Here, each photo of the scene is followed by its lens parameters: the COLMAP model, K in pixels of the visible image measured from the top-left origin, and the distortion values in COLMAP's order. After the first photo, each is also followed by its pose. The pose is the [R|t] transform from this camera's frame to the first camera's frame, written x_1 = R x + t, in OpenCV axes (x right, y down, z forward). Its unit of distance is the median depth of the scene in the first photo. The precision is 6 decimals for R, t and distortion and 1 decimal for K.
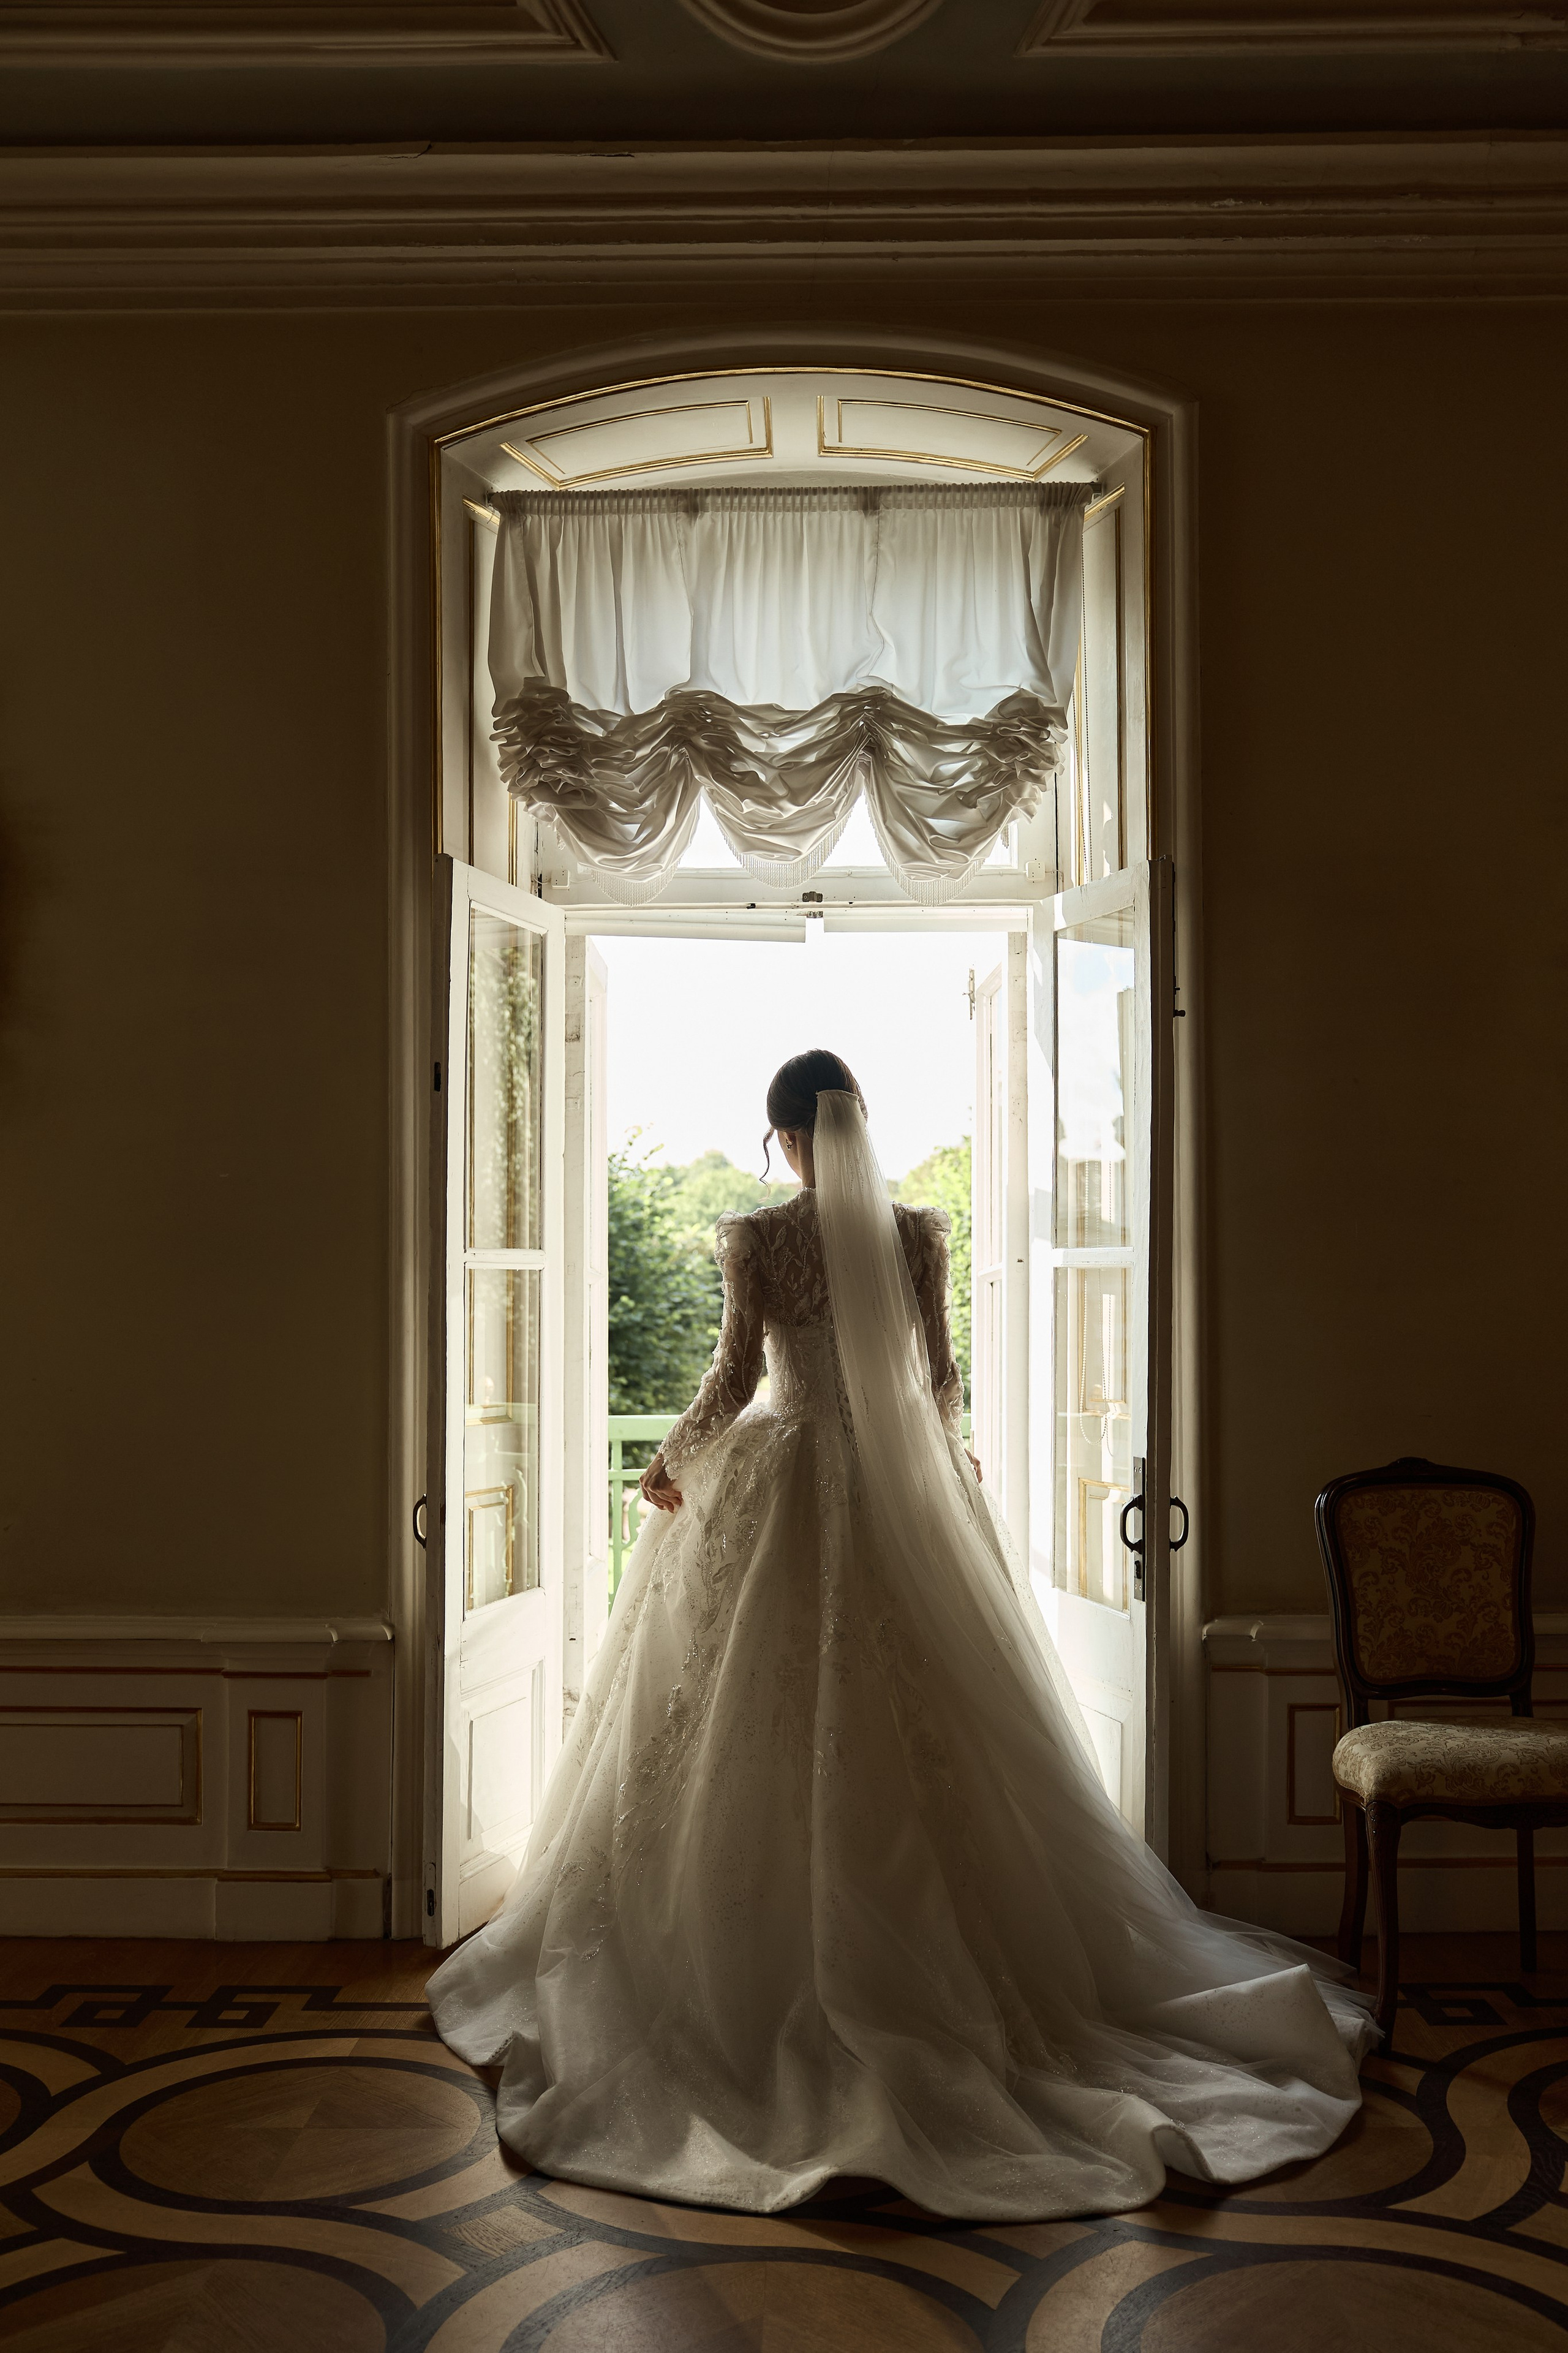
lens RADIAL K [[2191.9, 0, 763.2], [0, 2191.9, 1231.6], [0, 0, 1]] dist [-0.033377, 0.000000]
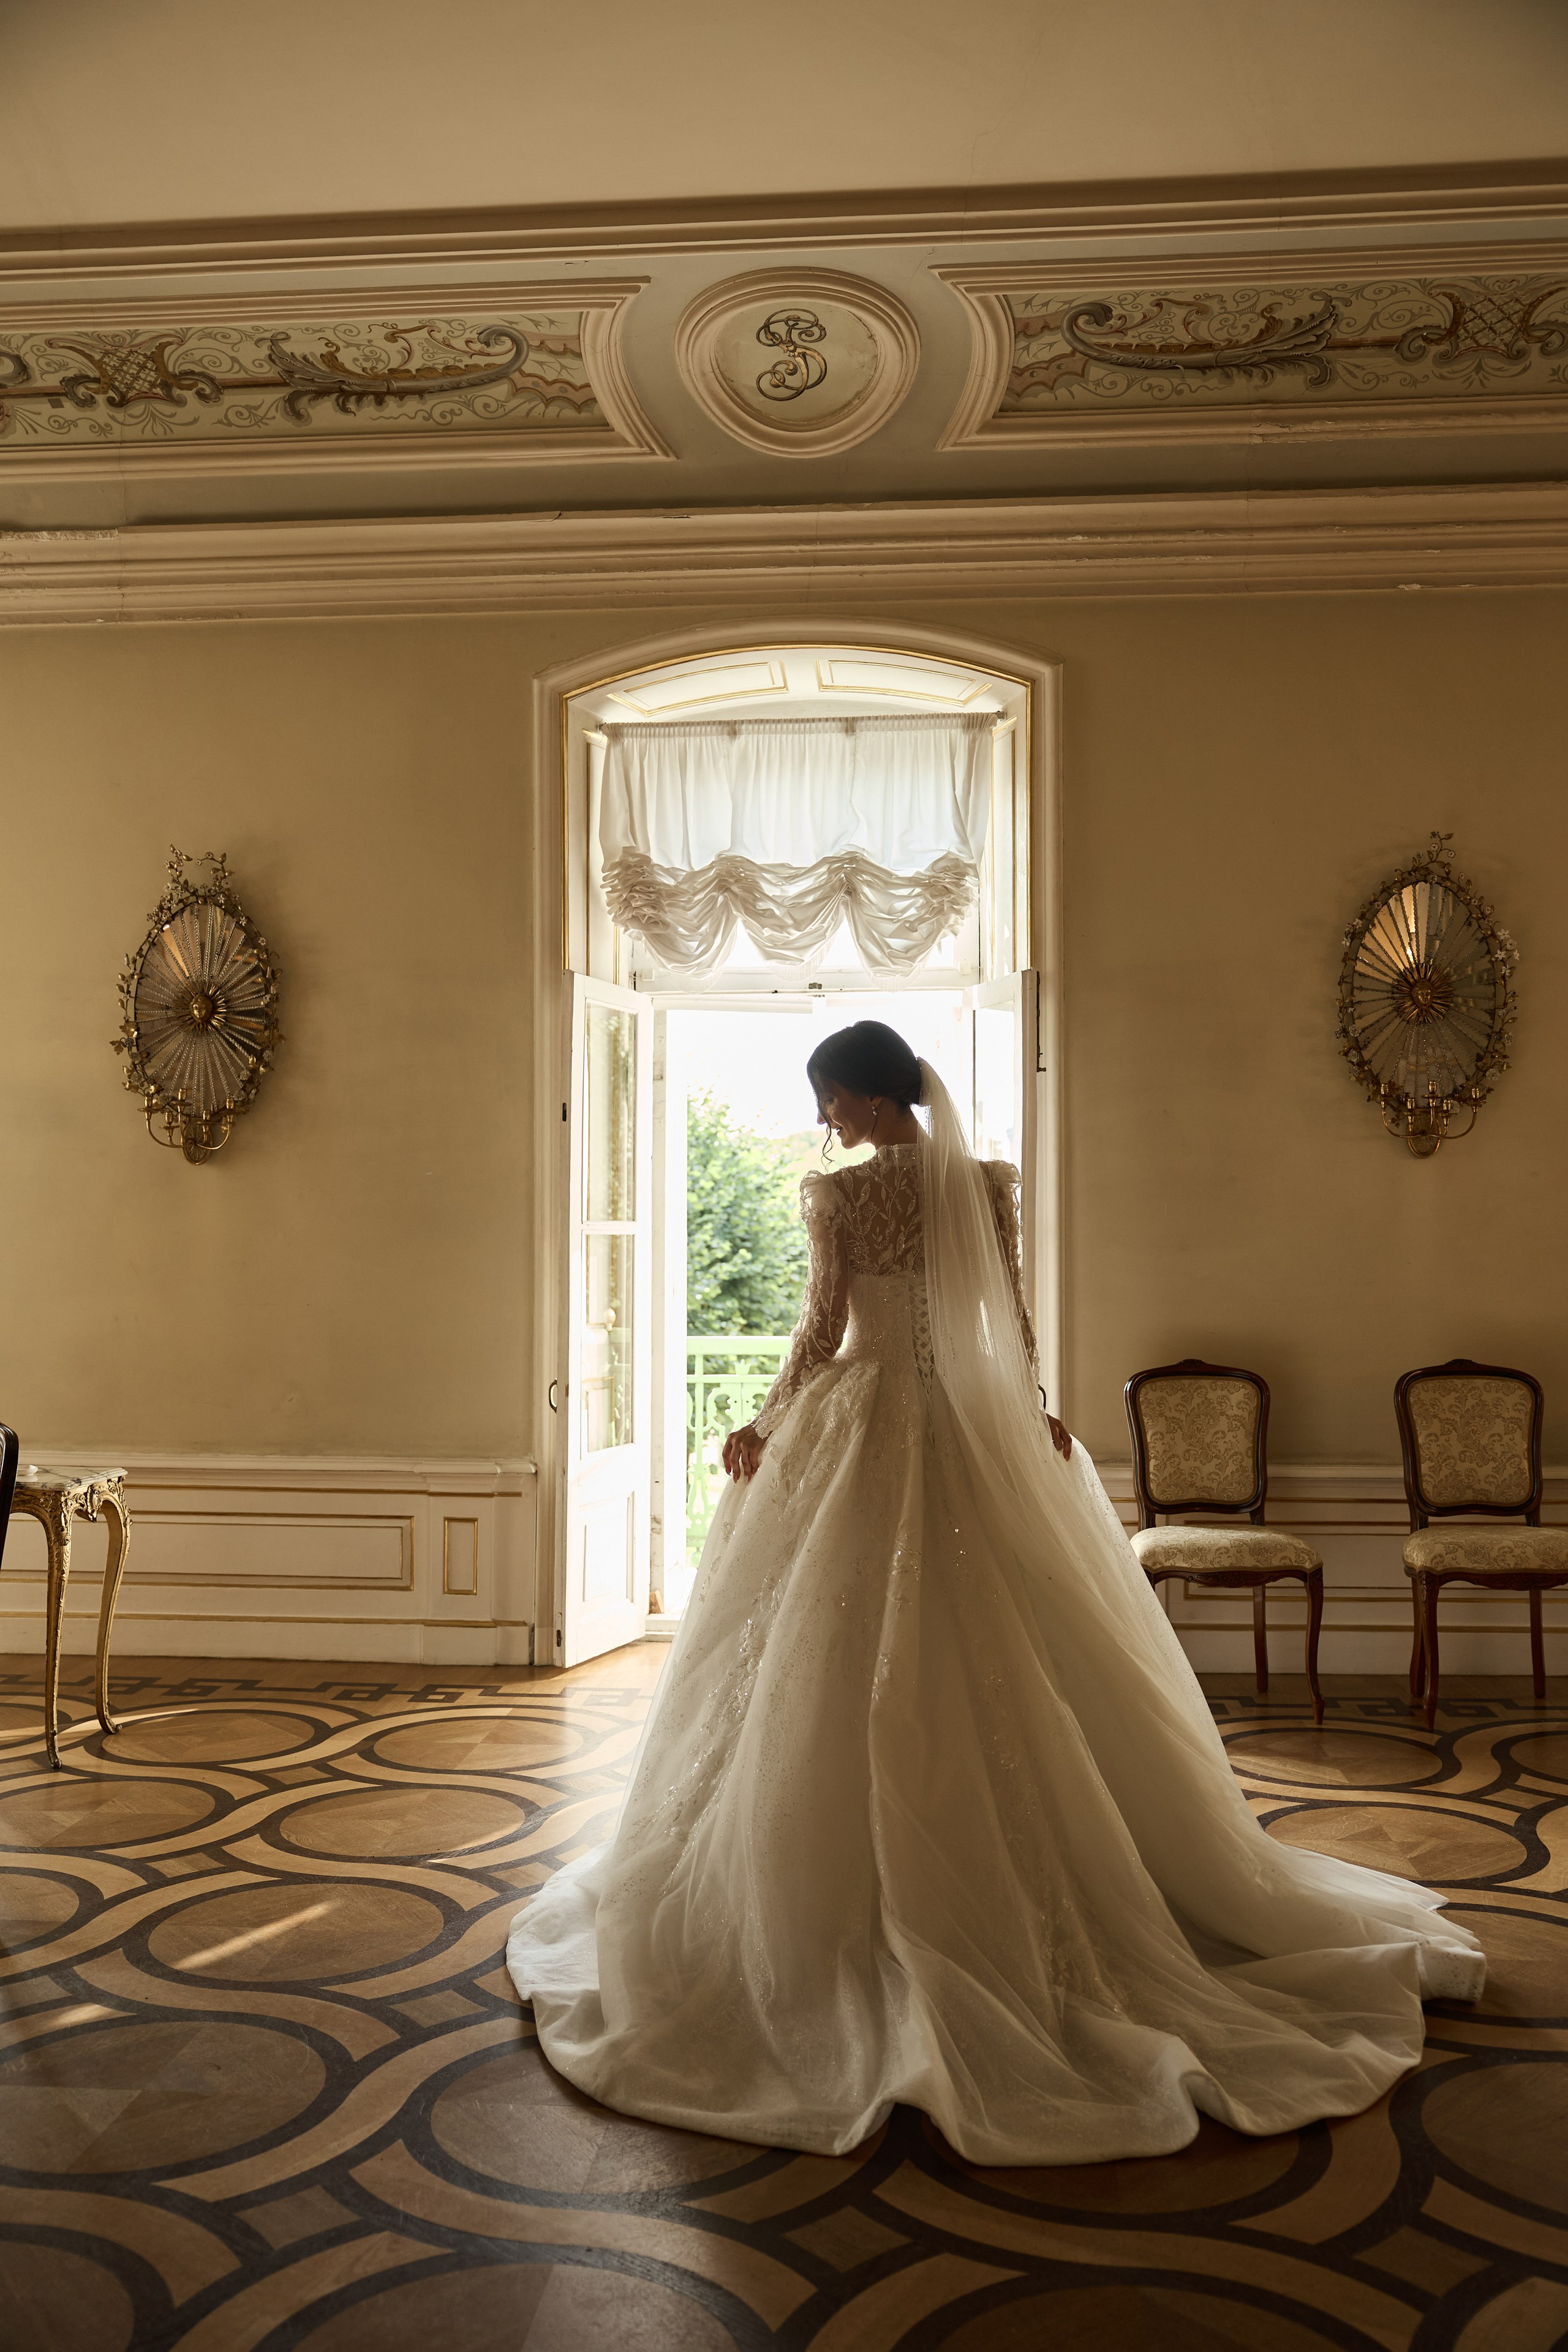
lens RADIAL K [[2191.1, 0, 771.1], [0, 2191.1, 1184.4], [0, 0, 1]] dist [-0.033377, 0.000000]
pose [[0.997593, 0.001585, -0.069325, 0.101410], [-0.001561, 0.999999, 0.000406, -0.018632], [0.069326, -0.000297, 0.997594, -0.522262]]
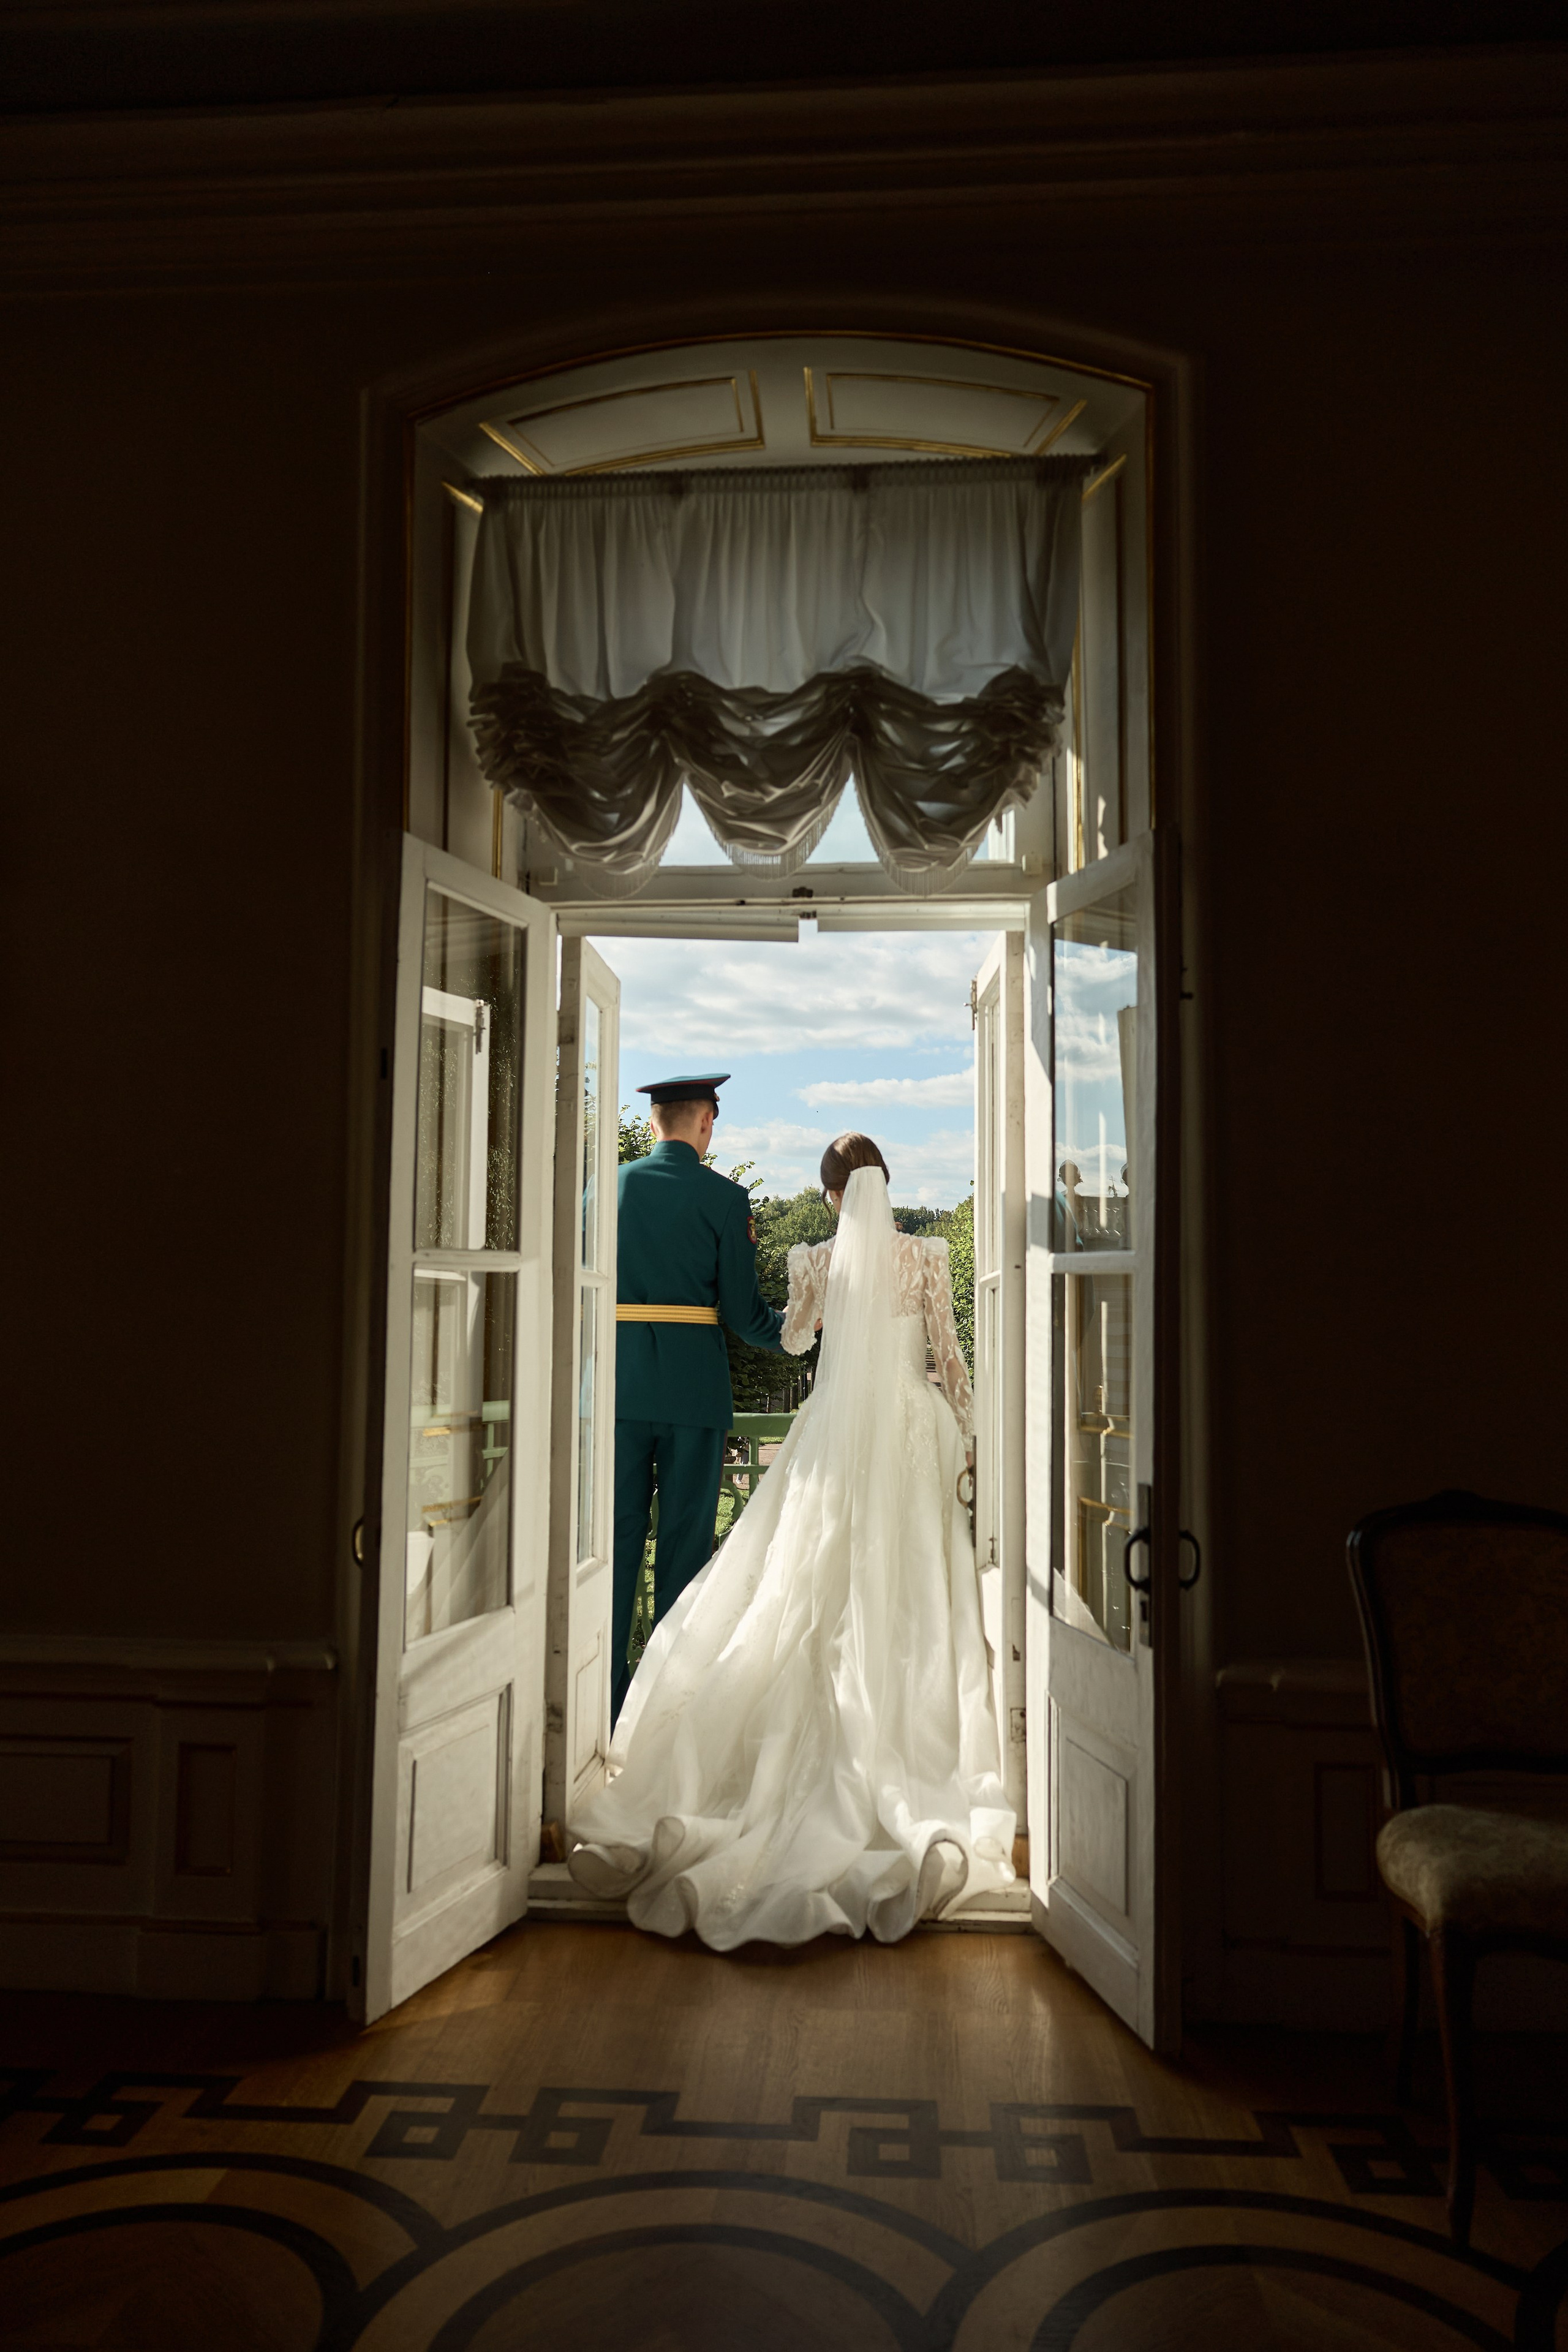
lens RADIAL K [[1593.3, 0, 779.3], [0, 1593.3, 1175.1], [0, 0, 1]] dist [0.002251, -0.000815]
pose [[0.998773, 0.004495, -0.049324, 0.050217], [-0.006867, 0.998822, -0.048029, 0.008018], [0.049050, 0.048308, 0.997627, 0.311787]]
